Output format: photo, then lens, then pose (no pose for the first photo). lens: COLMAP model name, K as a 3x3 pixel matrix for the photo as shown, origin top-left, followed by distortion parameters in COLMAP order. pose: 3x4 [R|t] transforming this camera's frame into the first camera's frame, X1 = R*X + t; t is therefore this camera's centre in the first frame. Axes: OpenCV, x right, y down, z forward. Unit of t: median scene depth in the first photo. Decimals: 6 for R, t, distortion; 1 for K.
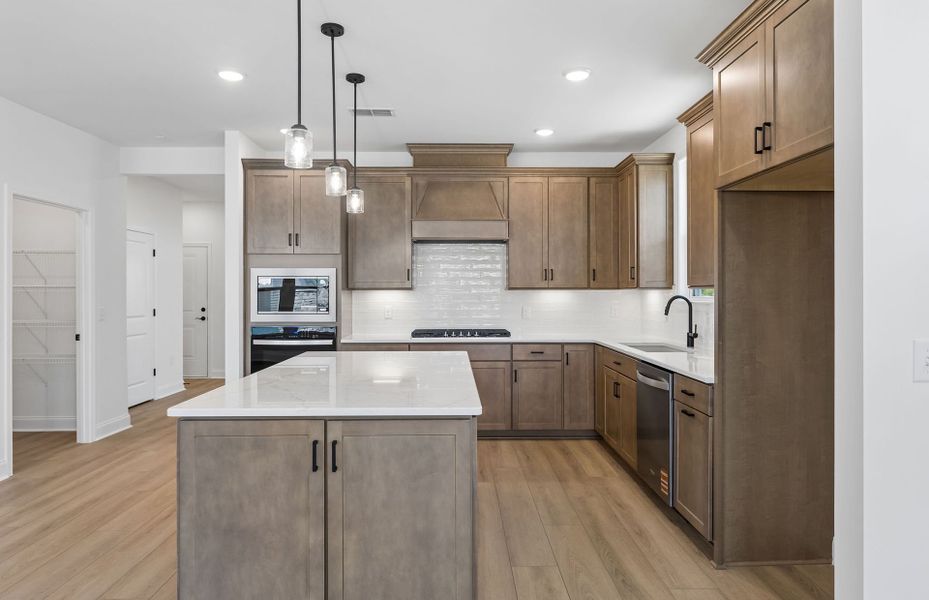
lens RADIAL K [[561.9, 0, 467.9], [0, 561.9, 292.0], [0, 0, 1]] dist [-0.004754, -0.002275]
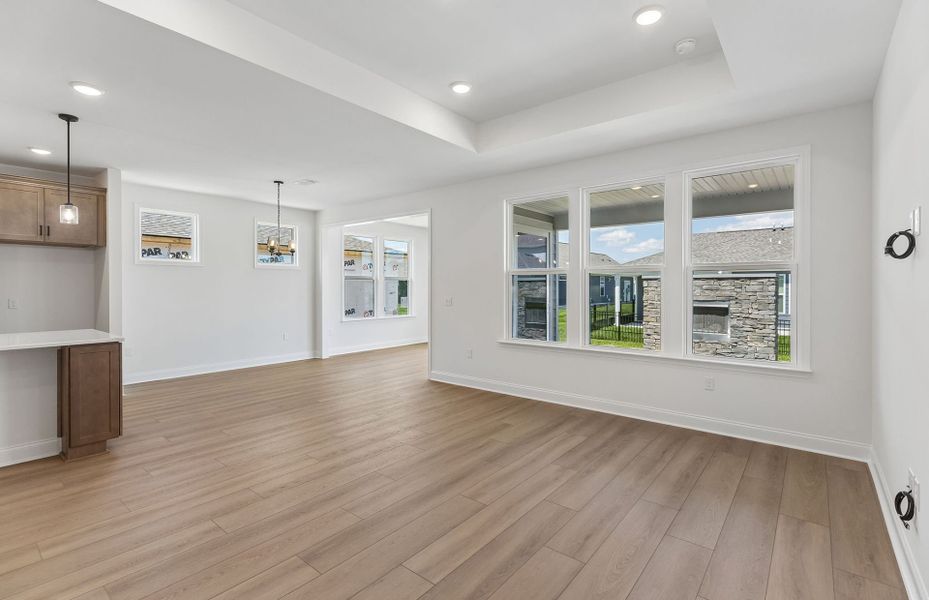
lens RADIAL K [[428.7, 0, 464.2], [0, 428.7, 288.8], [0, 0, 1]] dist [0.001687, 0.000173]
pose [[-0.765122, -0.003551, 0.643876, -1.103206], [-0.002088, 0.999993, 0.003035, 0.001209], [-0.643882, 0.000977, -0.765124, 0.588715]]
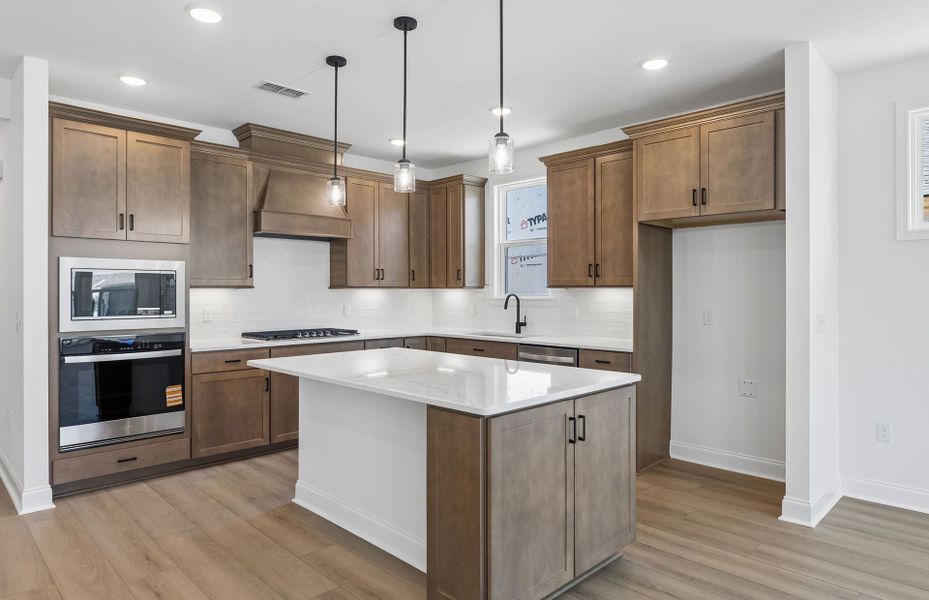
lens RADIAL K [[561.9, 0, 467.9], [0, 561.9, 292.0], [0, 0, 1]] dist [-0.004754, -0.002275]
pose [[0.723248, -0.000507, 0.690588, -0.503648], [0.000391, 1.000000, 0.000324, 0.002280], [-0.690588, 0.000035, 0.723249, 0.126689]]
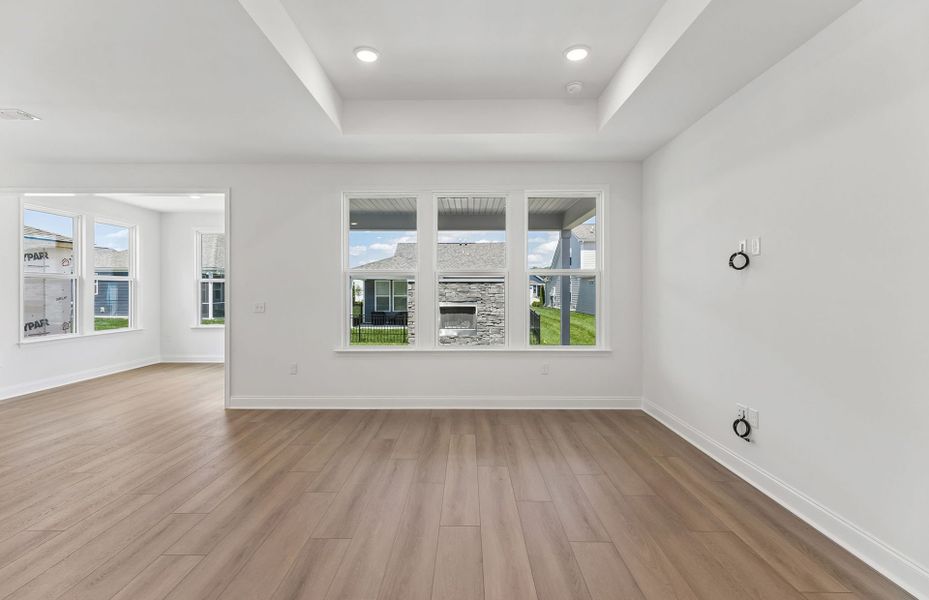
lens RADIAL K [[426.3, 0, 462.9], [0, 426.3, 291.3], [0, 0, 1]] dist [0.003433, 0.000179]
pose [[-0.999643, 0.000546, 0.026699, -0.778689], [0.000553, 1.000000, 0.000218, 0.004116], [-0.026699, 0.000233, -0.999643, 0.649020]]
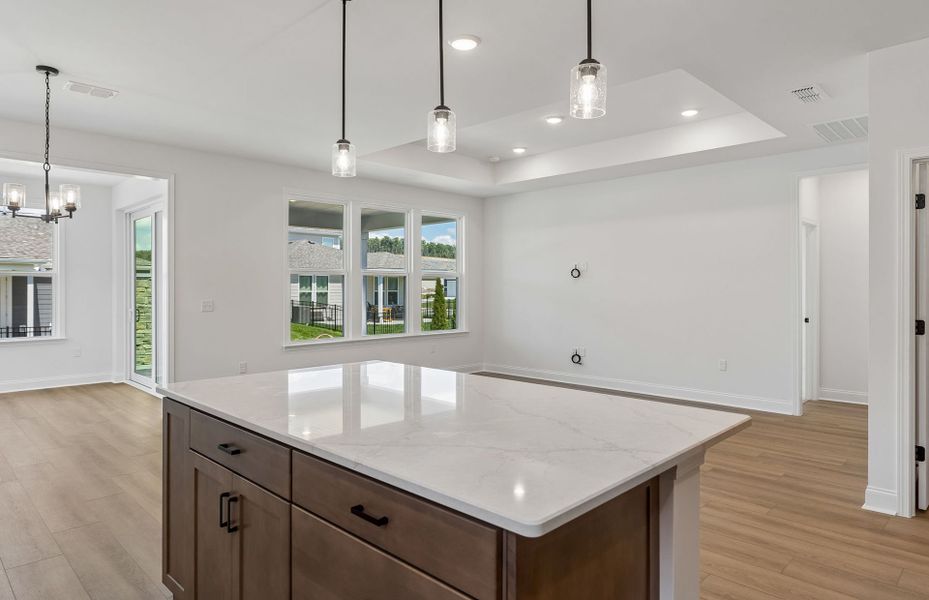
lens RADIAL K [[561.9, 0, 467.9], [0, 561.9, 292.0], [0, 0, 1]] dist [-0.004754, -0.002275]
pose [[-0.712027, 0.003931, -0.702141, 0.154514], [0.001175, 0.999990, 0.004407, 0.005832], [0.702151, 0.002313, -0.712024, 0.933225]]
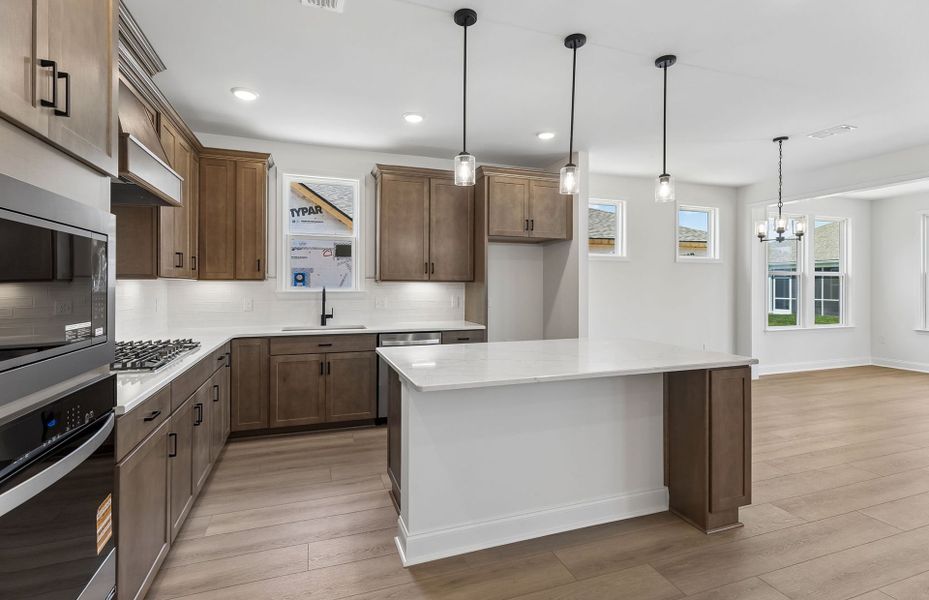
lens RADIAL K [[430.9, 0, 458.0], [0, 430.9, 284.5], [0, 0, 1]] dist [0.001997, -0.000505]
pose [[-0.306928, 0.001674, 0.951731, -0.575727], [-0.002393, 0.999994, -0.002530, 0.003063], [-0.951730, -0.003054, -0.306922, 0.878107]]
